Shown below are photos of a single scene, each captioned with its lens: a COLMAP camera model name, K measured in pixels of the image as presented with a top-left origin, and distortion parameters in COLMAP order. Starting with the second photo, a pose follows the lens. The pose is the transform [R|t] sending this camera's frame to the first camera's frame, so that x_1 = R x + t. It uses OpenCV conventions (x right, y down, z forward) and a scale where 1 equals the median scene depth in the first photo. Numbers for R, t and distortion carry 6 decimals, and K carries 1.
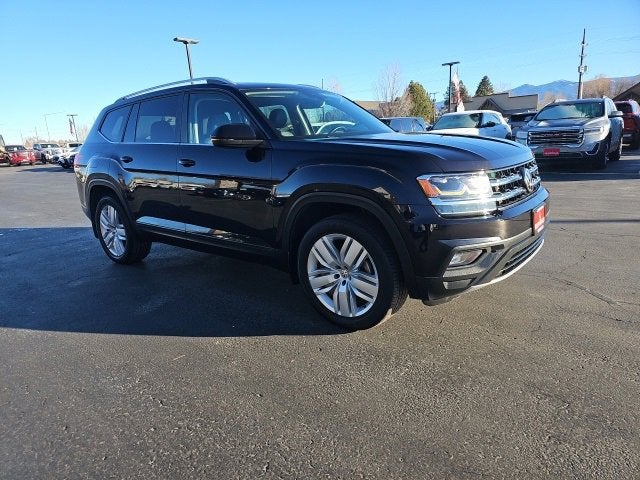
lens RADIAL K [[417.1, 0, 309.3], [0, 417.1, 247.5], [0, 0, 1]] dist [0.055488, -0.044920]
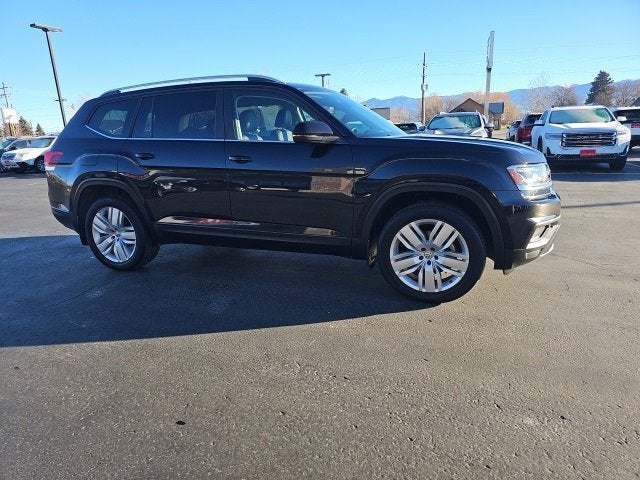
lens RADIAL K [[417.1, 0, 313.2], [0, 417.1, 245.3], [0, 0, 1]] dist [0.055488, -0.044920]
pose [[0.951885, -0.056895, 0.301127, -0.530550], [0.061611, 0.998081, -0.006179, 0.023764], [-0.300198, 0.024434, 0.953564, 0.003654]]
